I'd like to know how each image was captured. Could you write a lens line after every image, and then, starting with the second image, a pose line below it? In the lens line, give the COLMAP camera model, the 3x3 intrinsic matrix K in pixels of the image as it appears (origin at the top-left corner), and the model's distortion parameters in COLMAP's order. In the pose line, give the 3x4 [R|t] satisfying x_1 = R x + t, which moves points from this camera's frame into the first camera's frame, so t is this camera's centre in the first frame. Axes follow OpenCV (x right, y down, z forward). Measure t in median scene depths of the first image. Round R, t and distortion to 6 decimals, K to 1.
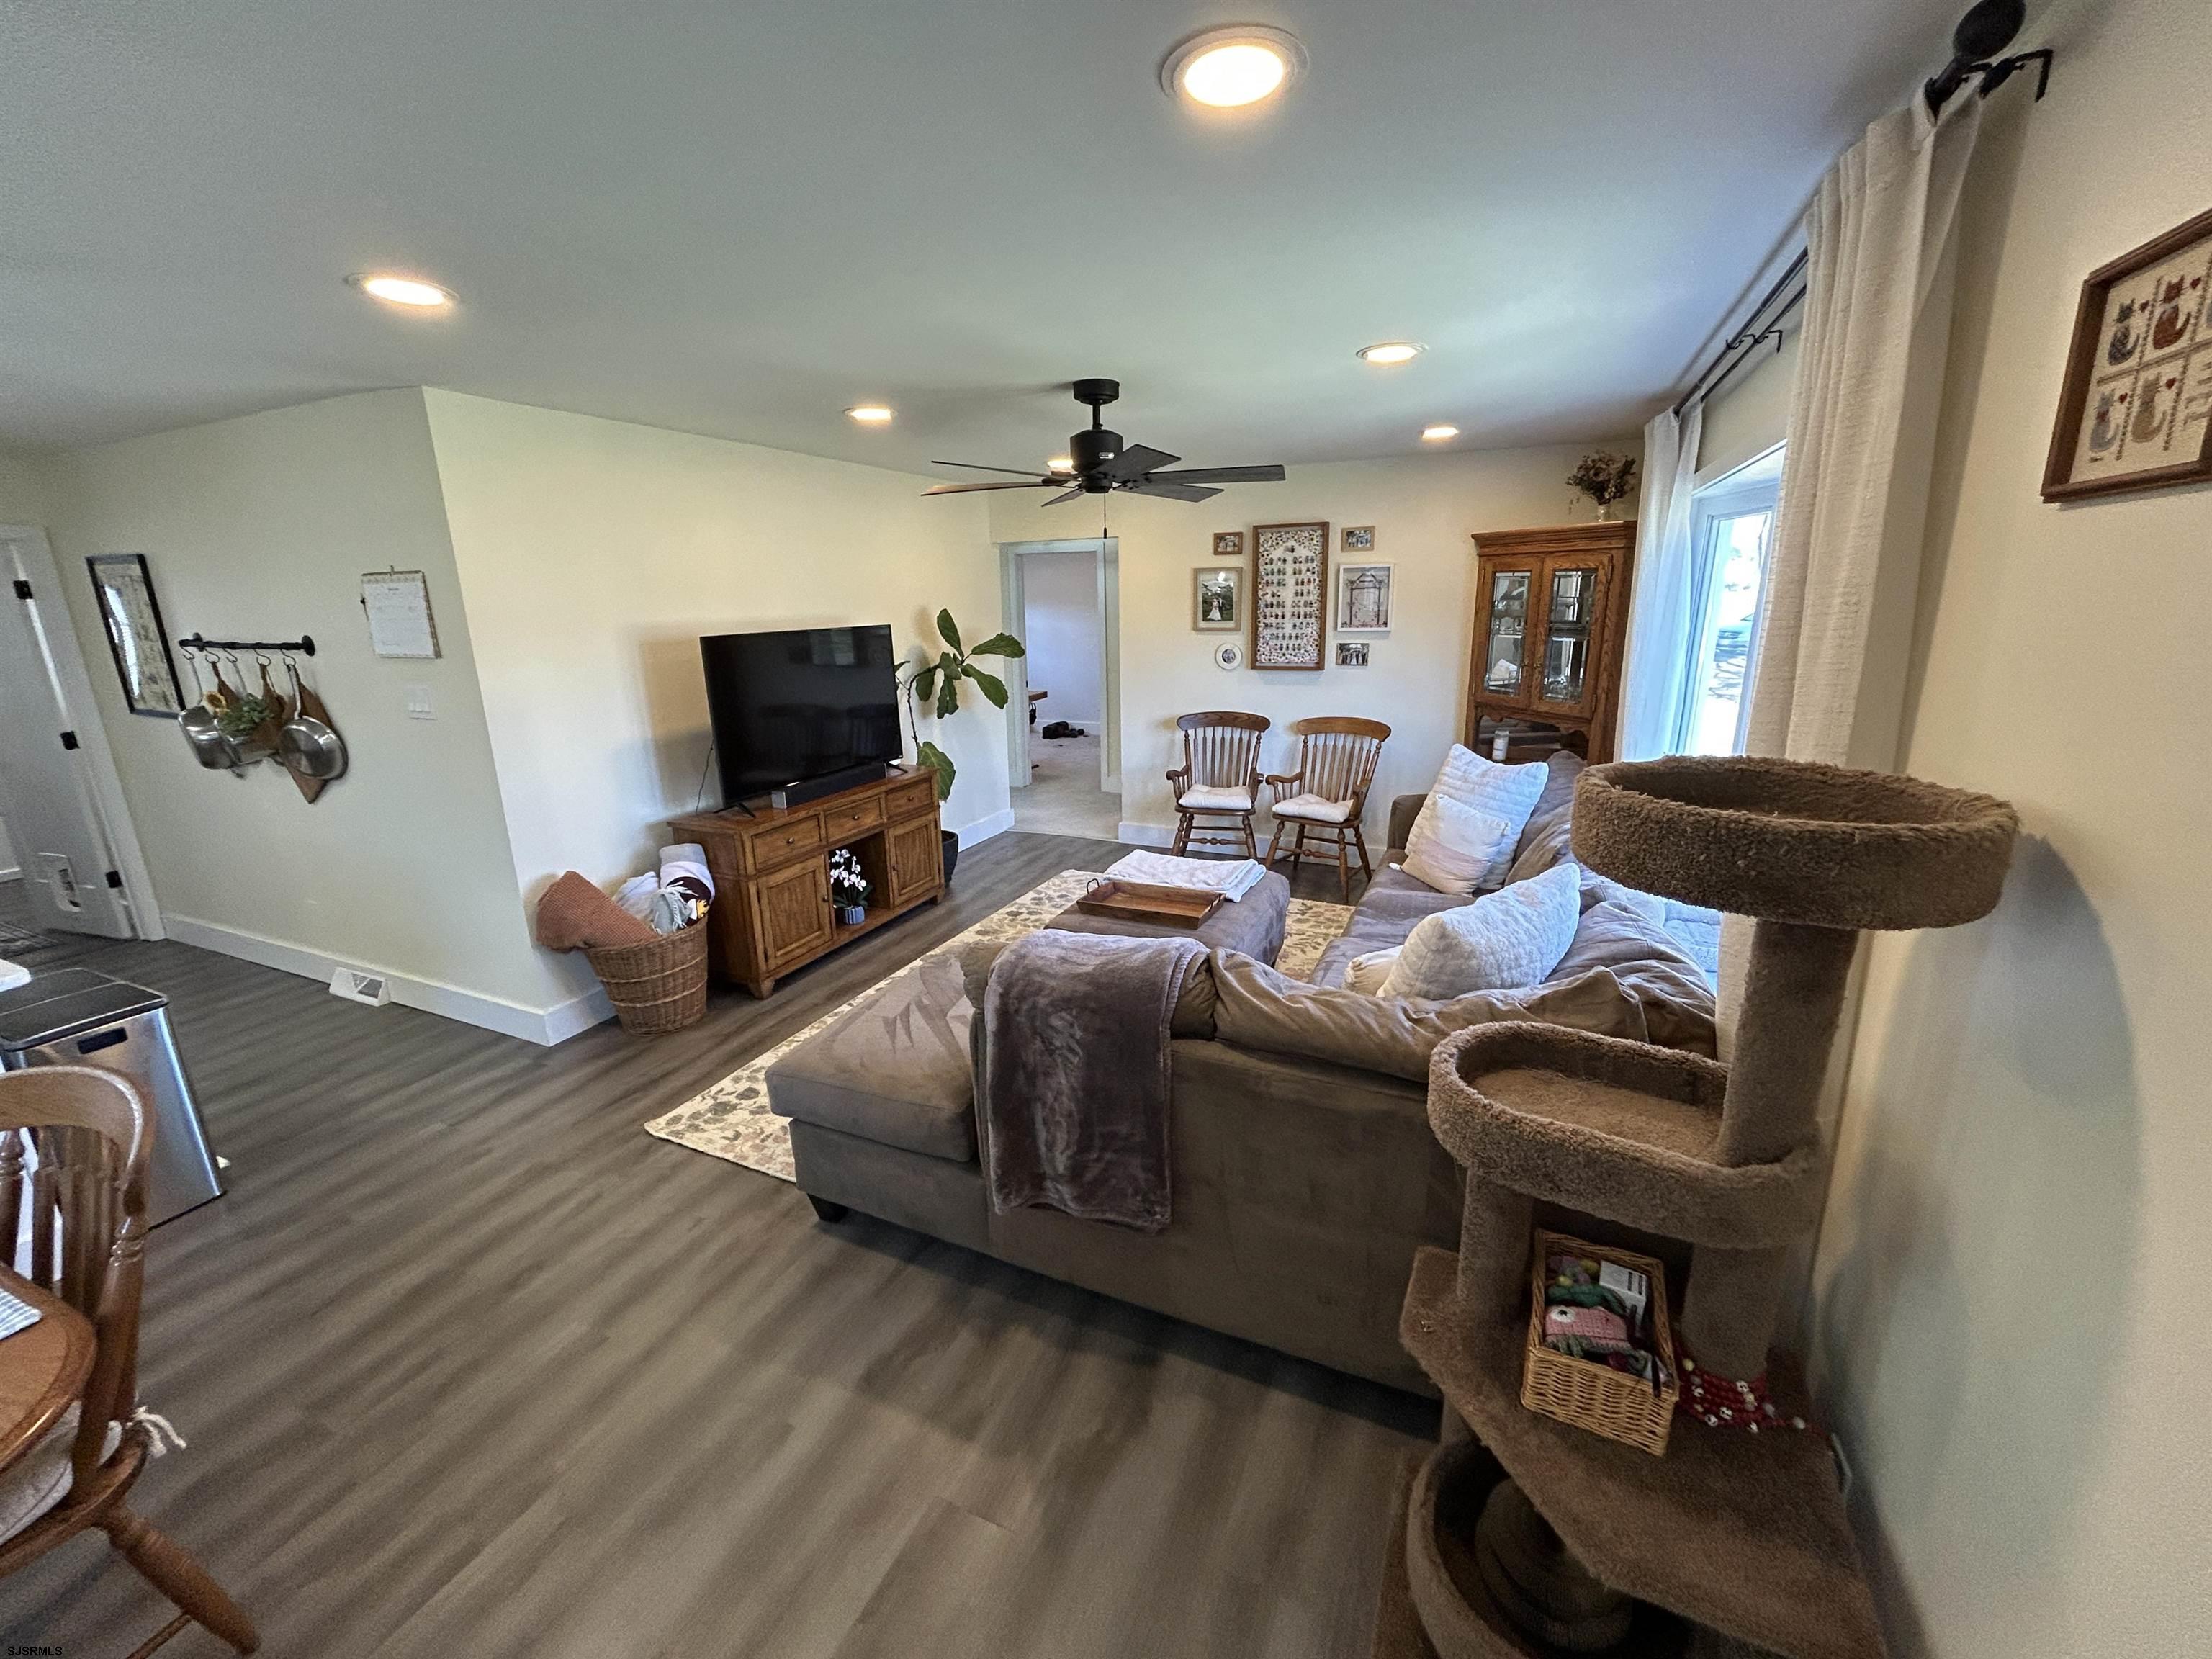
lens RADIAL K [[888.9, 0, 1108.5], [0, 888.9, 821.8], [0, 0, 1]] dist [-0.001650, -0.000035]
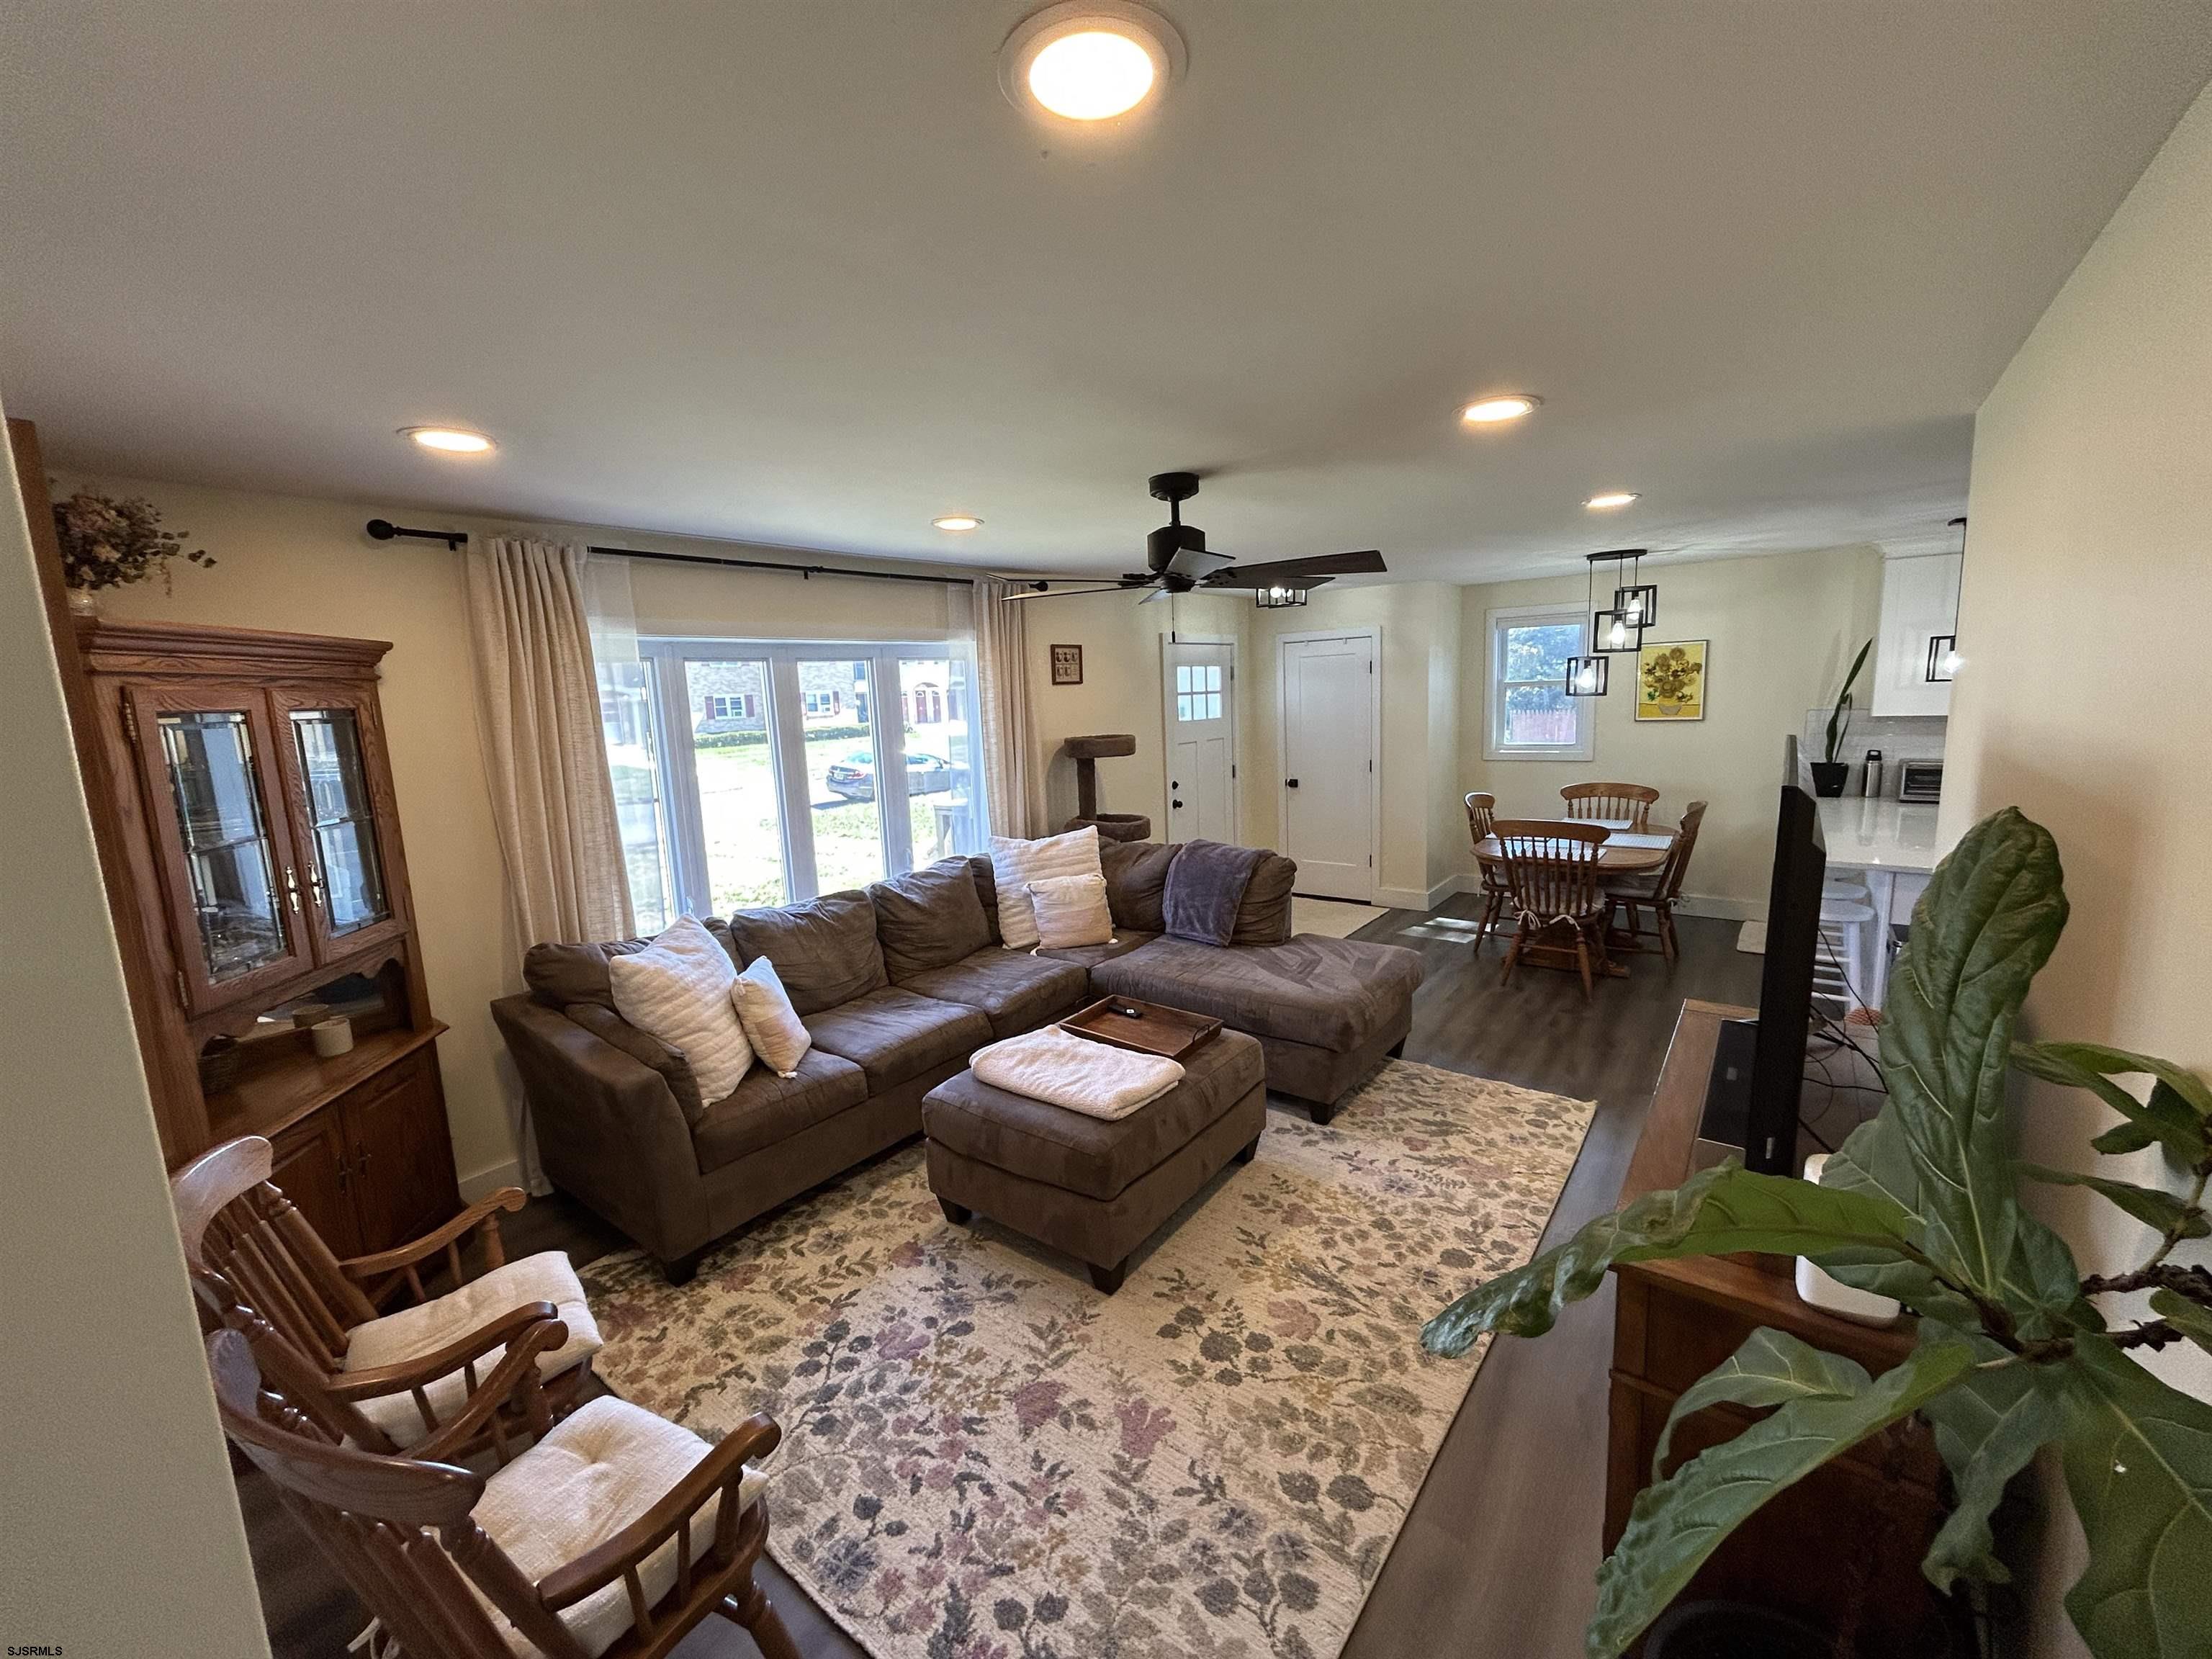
lens RADIAL K [[888.9, 0, 1108.5], [0, 888.9, 821.8], [0, 0, 1]] dist [-0.001650, -0.000035]
pose [[-0.971906, 0.021717, 0.234363, -0.134422], [0.112085, 0.918284, 0.379725, -0.446987], [-0.206966, 0.395325, -0.894921, 1.695075]]
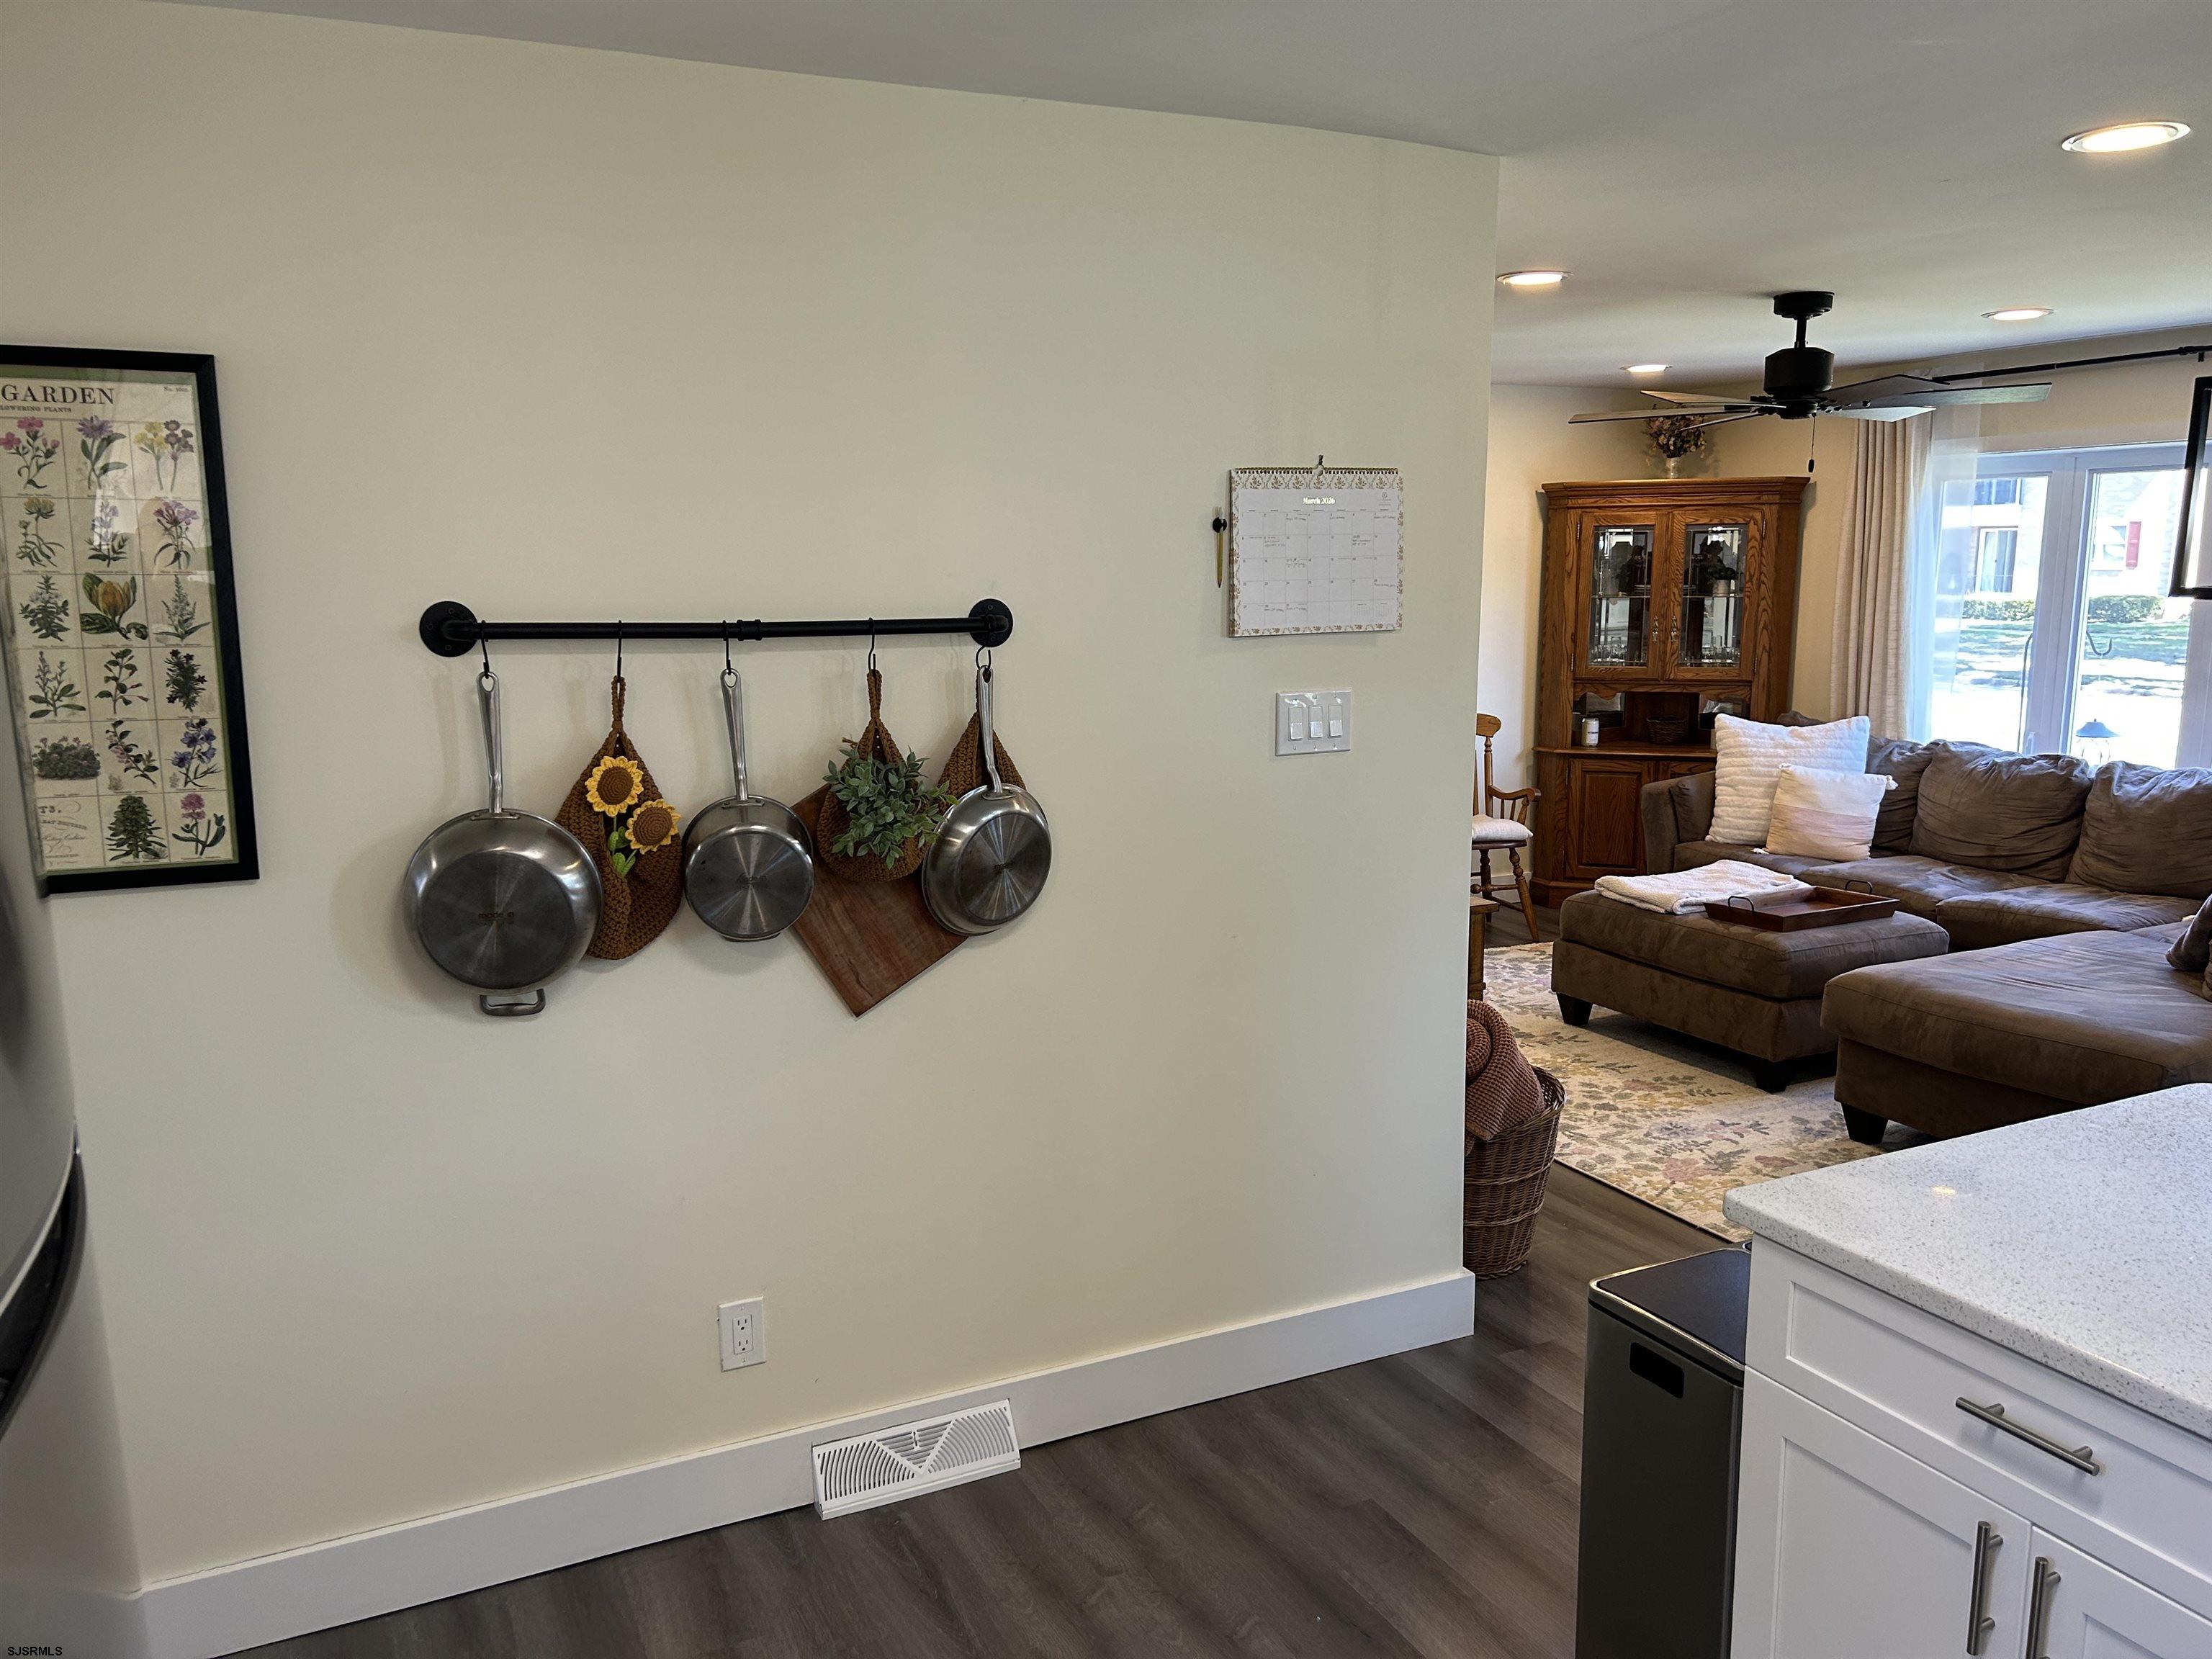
lens RADIAL K [[1684.3, 0, 1106.0], [0, 1684.3, 829.5], [0, 0, 1]] dist [0.073909, 0.000108]
pose [[0.639864, -0.110278, 0.760535, -1.502128], [0.189254, 0.981783, -0.016867, -0.073525], [-0.744820, 0.154727, 0.649078, 0.431764]]
